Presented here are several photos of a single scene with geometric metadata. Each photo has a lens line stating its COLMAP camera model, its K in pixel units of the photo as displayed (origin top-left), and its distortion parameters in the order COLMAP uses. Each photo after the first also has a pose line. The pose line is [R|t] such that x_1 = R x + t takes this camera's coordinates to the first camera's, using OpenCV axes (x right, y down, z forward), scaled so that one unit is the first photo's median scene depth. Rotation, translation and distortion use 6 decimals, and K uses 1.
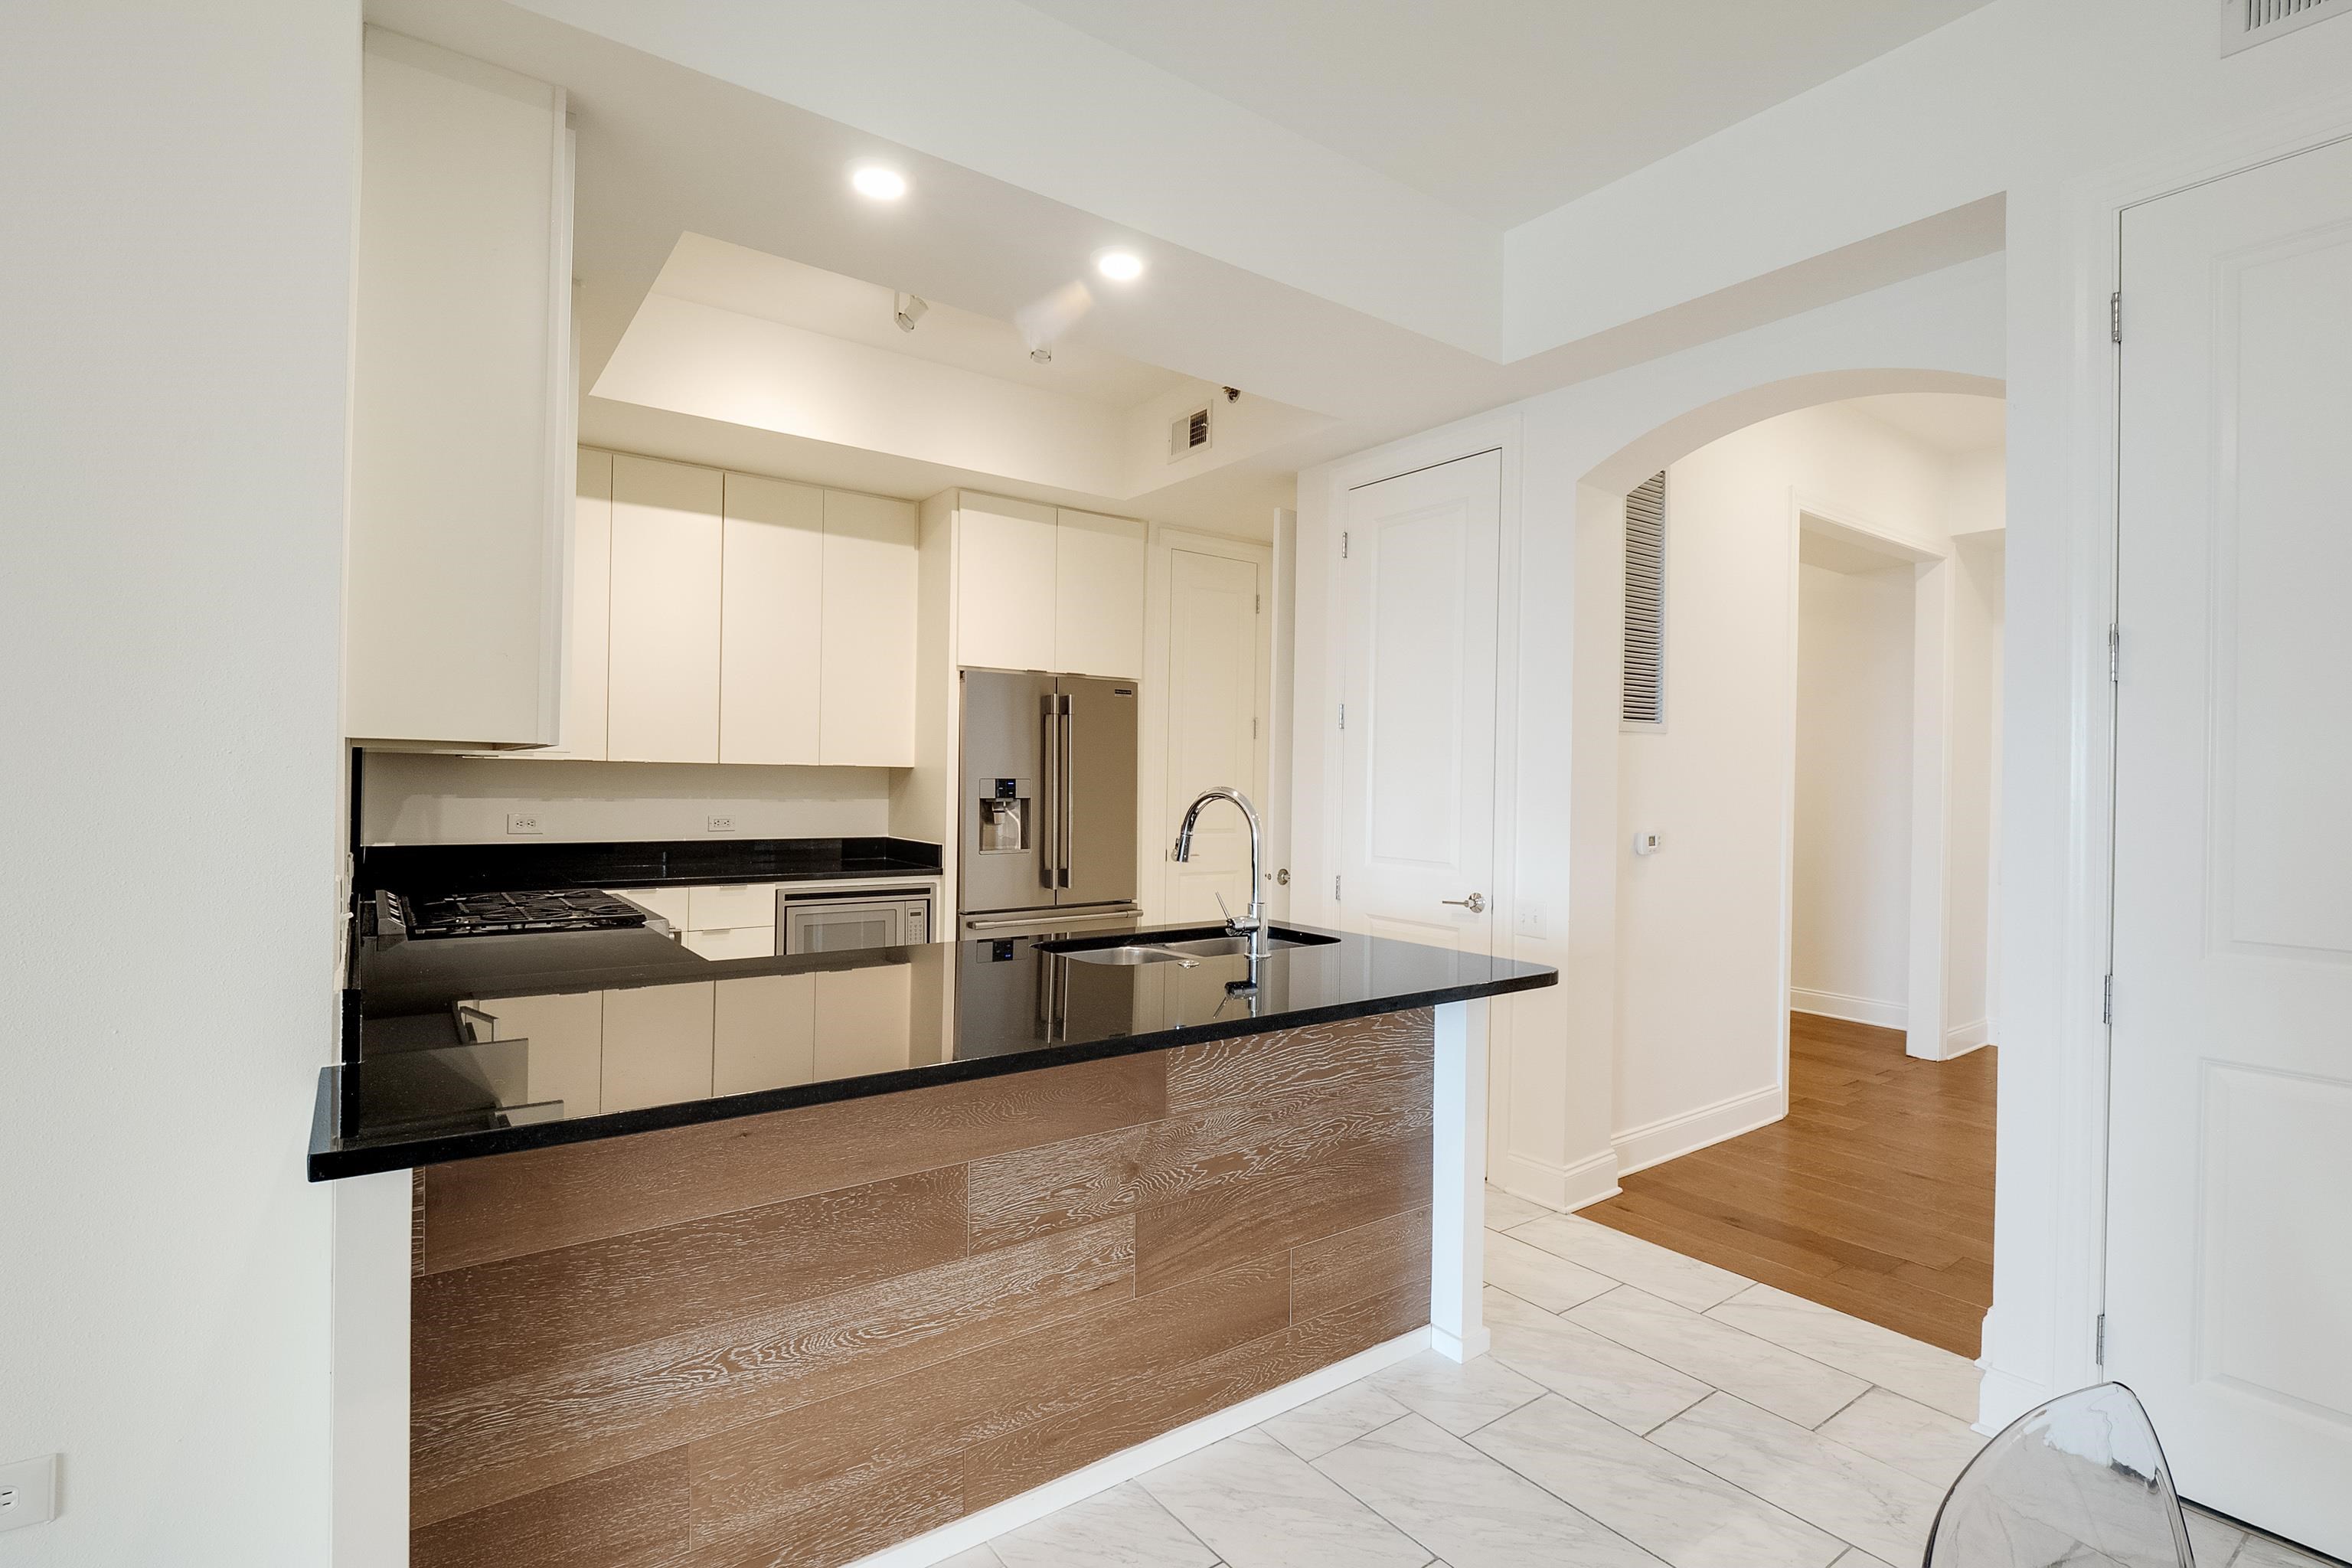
lens RADIAL K [[1100.9, 0, 1171.5], [0, 1100.9, 779.2], [0, 0, 1]] dist [0.001629, -0.016607]
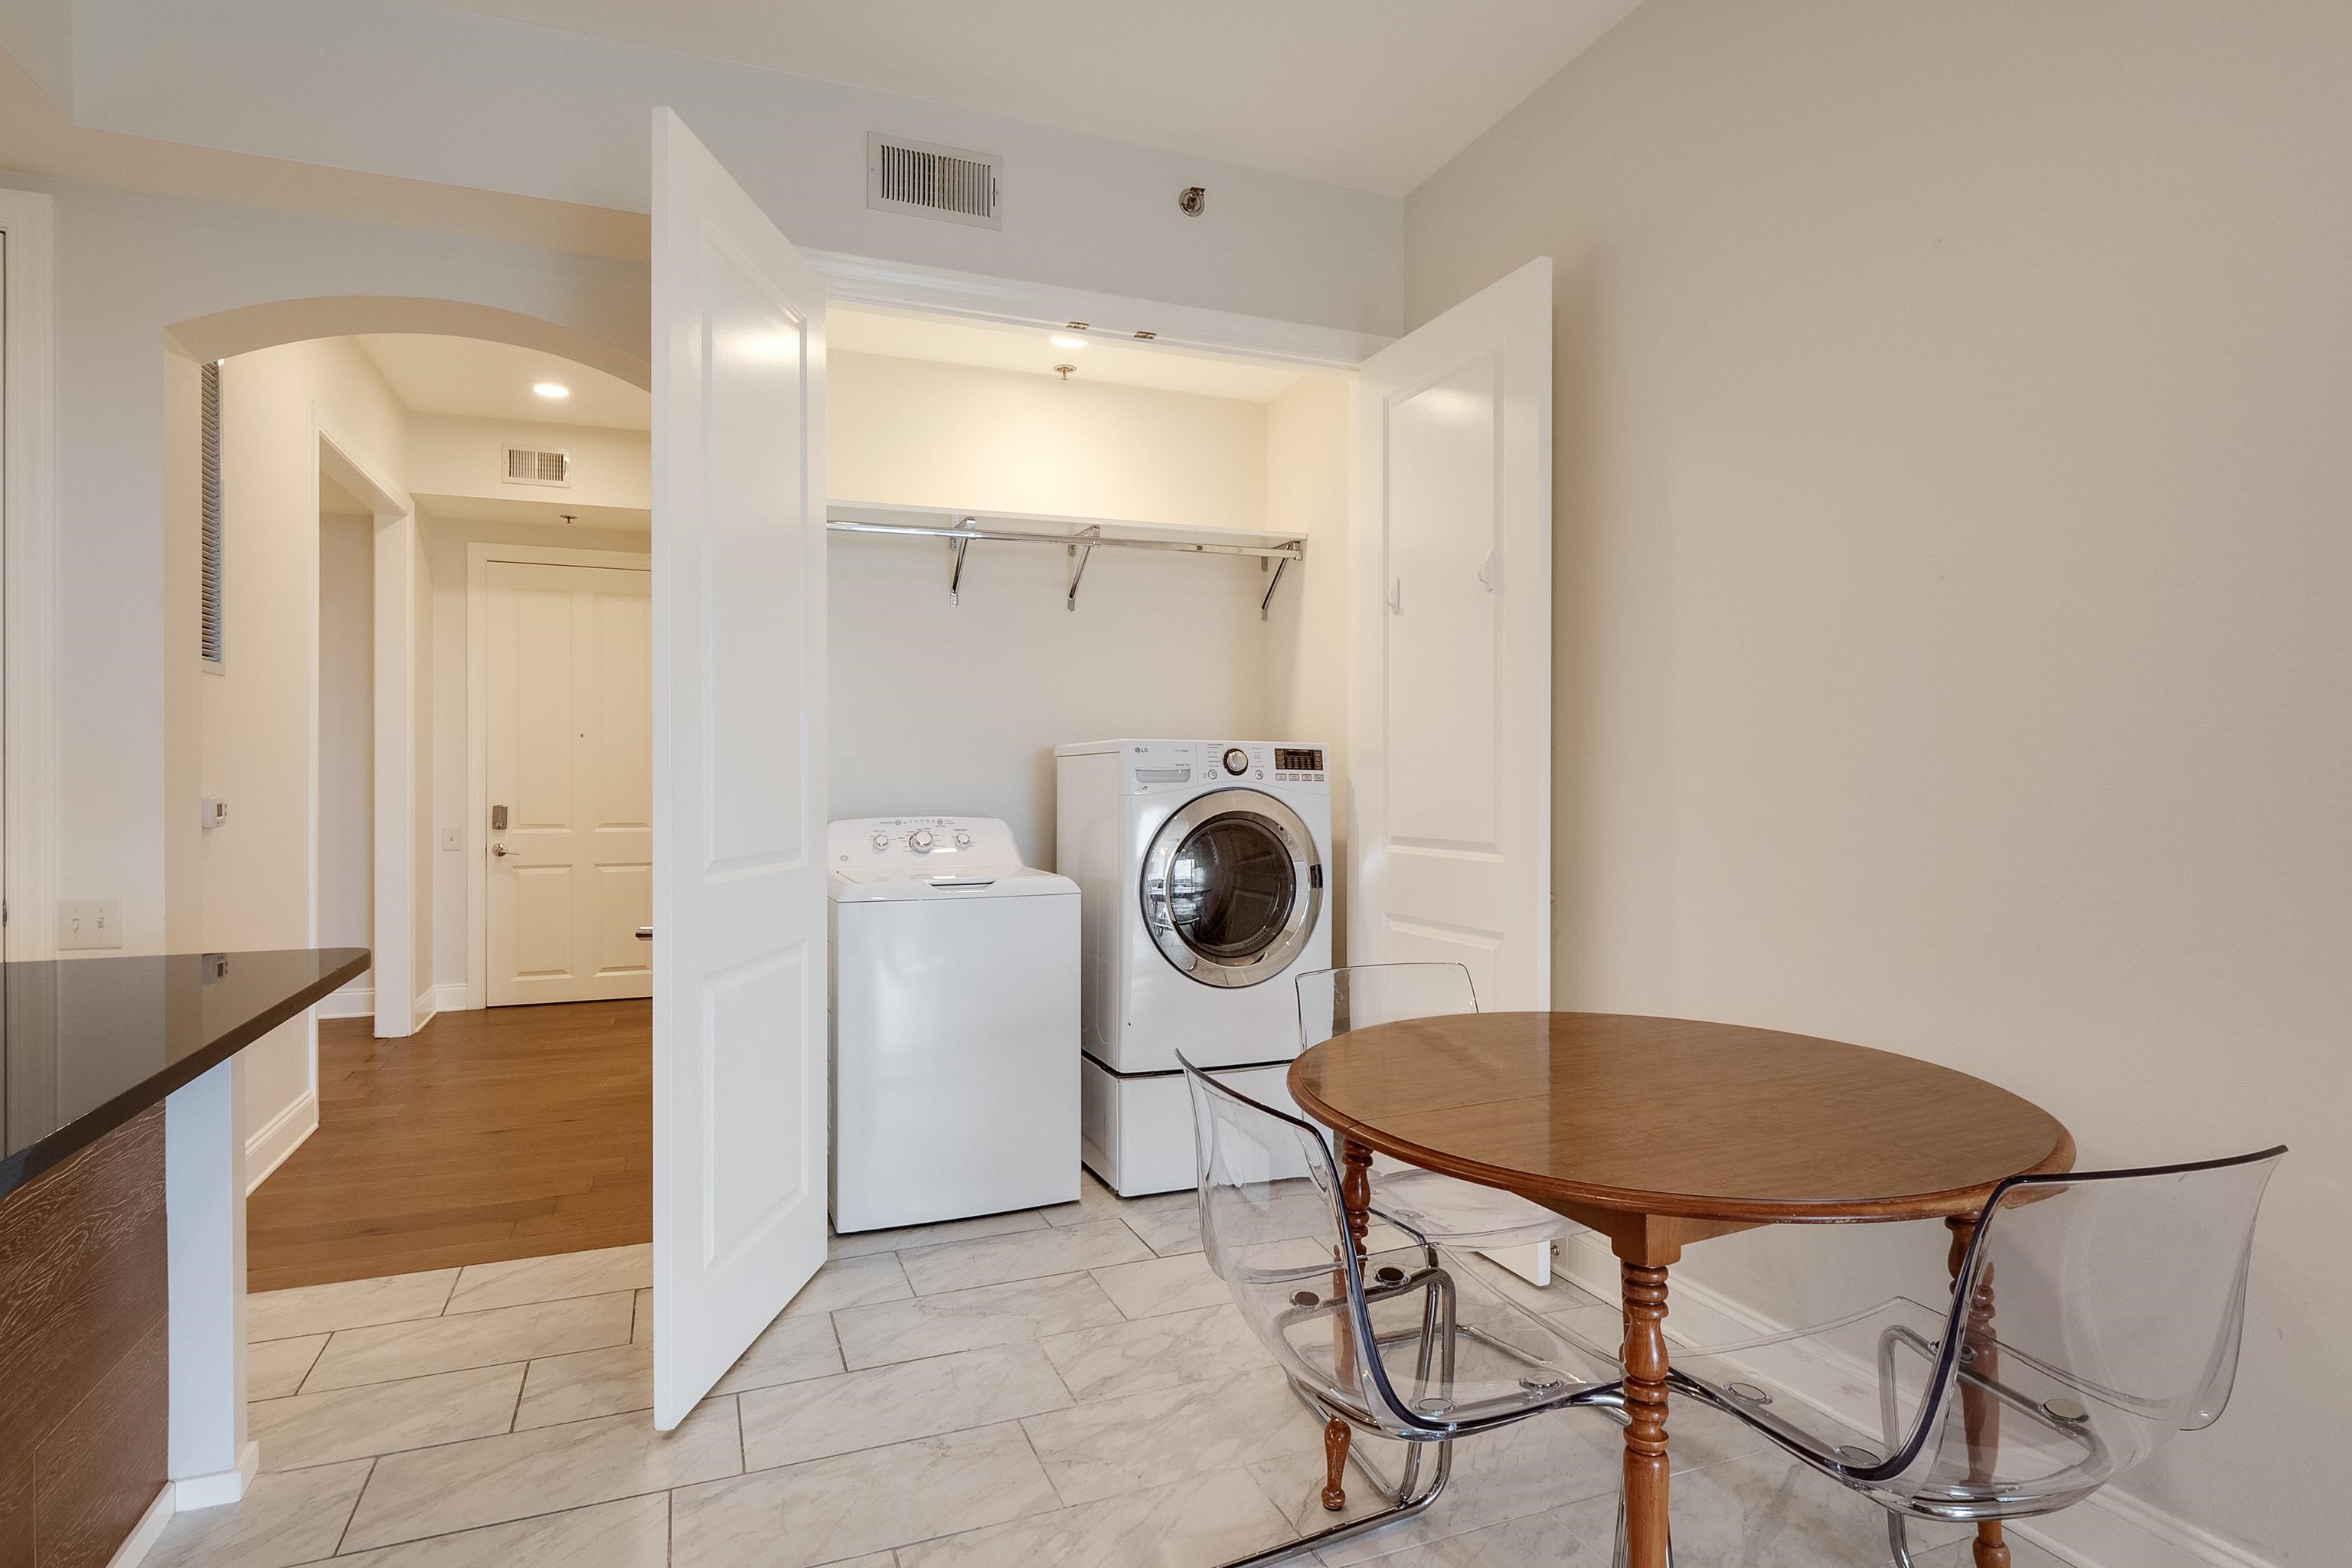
lens RADIAL K [[1219.9, 0, 1166.0], [0, 1219.9, 780.8], [0, 0, 1]] dist [-0.001340, -0.000435]
pose [[0.249428, -0.019480, 0.968197, -0.381692], [0.003878, 0.999810, 0.019117, 0.033451], [-0.968386, -0.001014, 0.249456, 0.197438]]
